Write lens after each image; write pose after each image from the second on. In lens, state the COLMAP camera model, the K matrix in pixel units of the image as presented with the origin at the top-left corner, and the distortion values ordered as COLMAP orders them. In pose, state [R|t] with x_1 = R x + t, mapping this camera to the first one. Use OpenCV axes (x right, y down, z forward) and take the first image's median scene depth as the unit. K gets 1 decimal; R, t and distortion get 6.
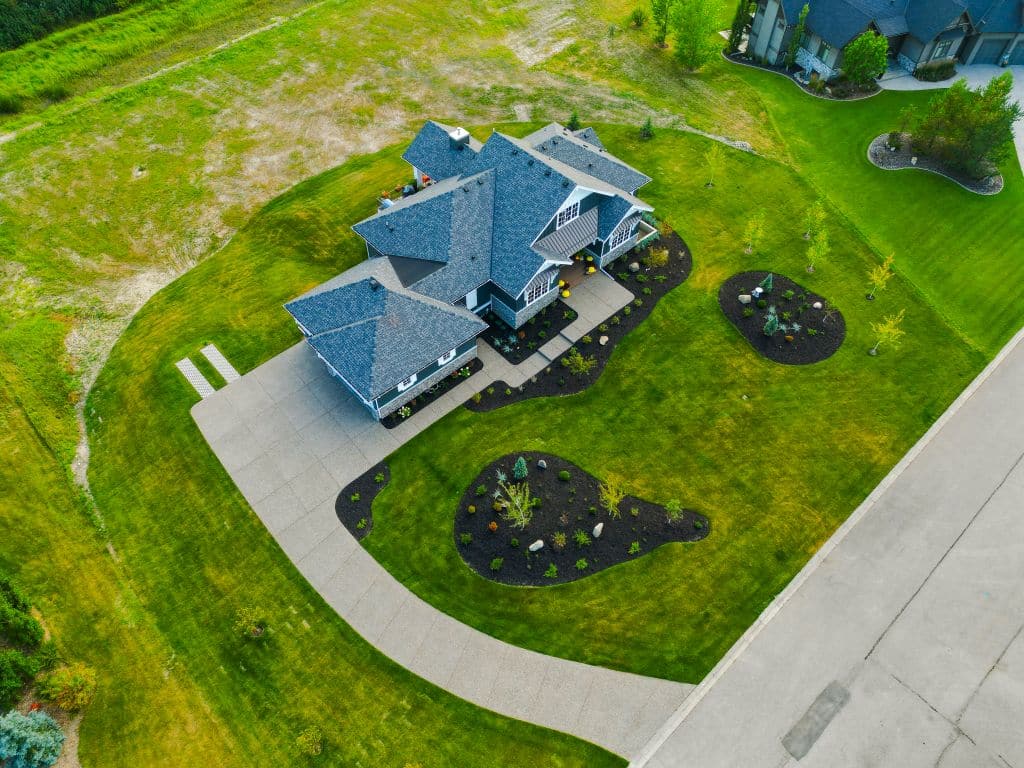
lens RADIAL K [[712.1, 0, 512.0], [0, 712.1, 384.0], [0, 0, 1]] dist [0.094374, -0.091012]
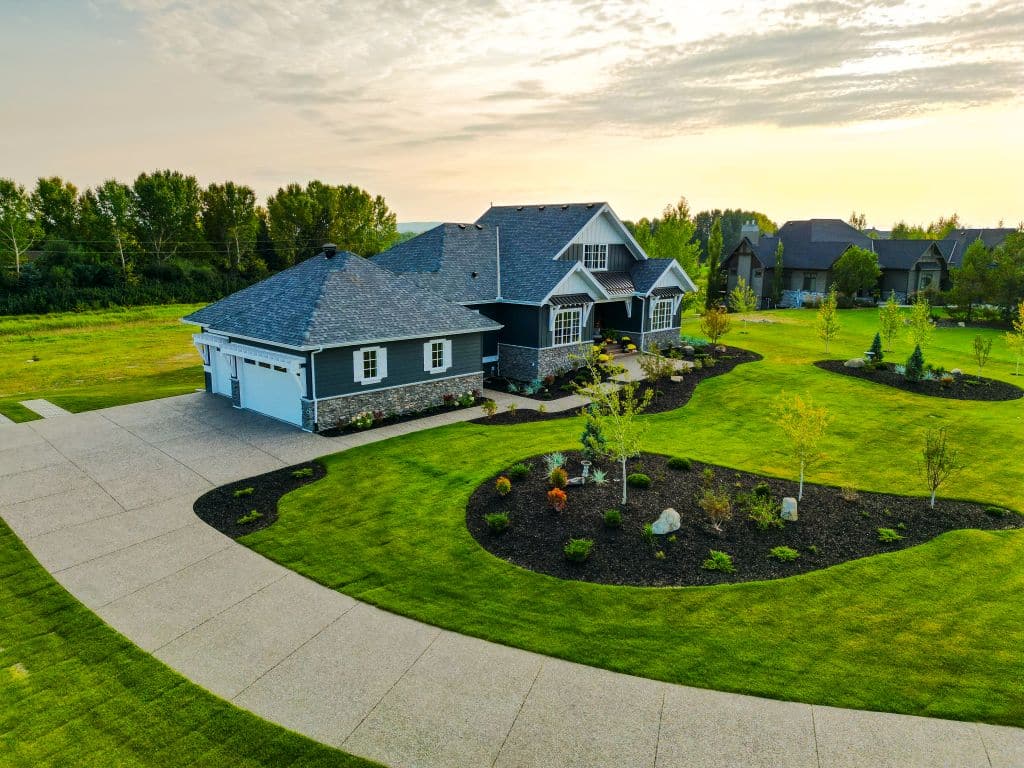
lens RADIAL K [[712.1, 0, 512.0], [0, 712.1, 384.0], [0, 0, 1]] dist [0.094374, -0.091012]
pose [[0.996910, -0.015554, 0.076991, -0.075603], [0.061246, 0.767636, -0.637953, 0.370446], [-0.049179, 0.640697, 0.766217, 0.541307]]
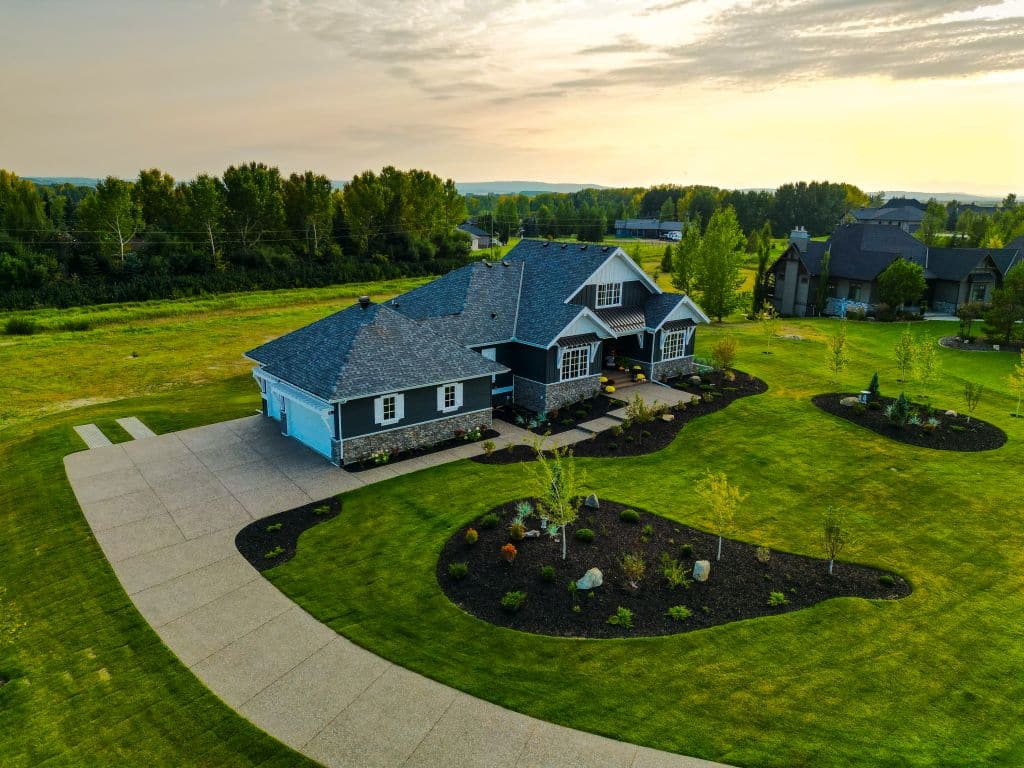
lens RADIAL K [[712.1, 0, 512.0], [0, 712.1, 384.0], [0, 0, 1]] dist [0.094374, -0.091012]
pose [[0.999376, 0.017199, -0.030844, -0.008091], [-0.032232, 0.801112, -0.597646, 0.372069], [0.014430, 0.598268, 0.801166, 0.418754]]
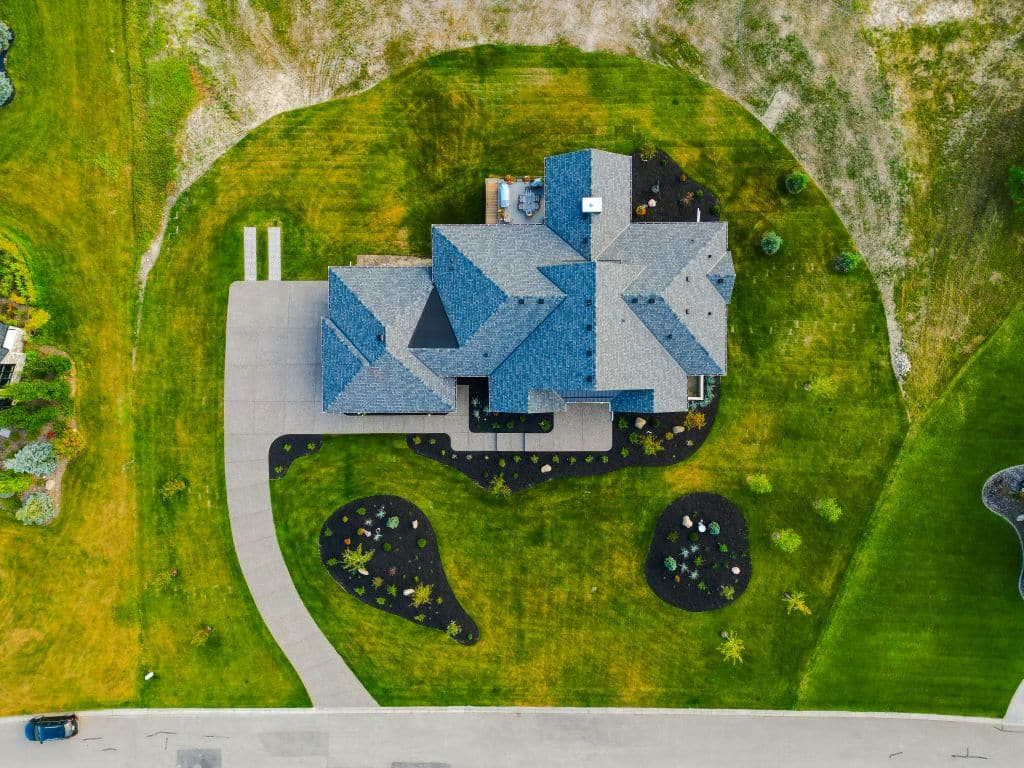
lens RADIAL K [[712.1, 0, 512.0], [0, 712.1, 384.0], [0, 0, 1]] dist [0.094374, -0.091012]
pose [[0.740117, 0.672437, 0.007433, -0.005859], [-0.517637, 0.562611, 0.644609, -0.860037], [0.429277, -0.480934, 0.764476, 0.218072]]
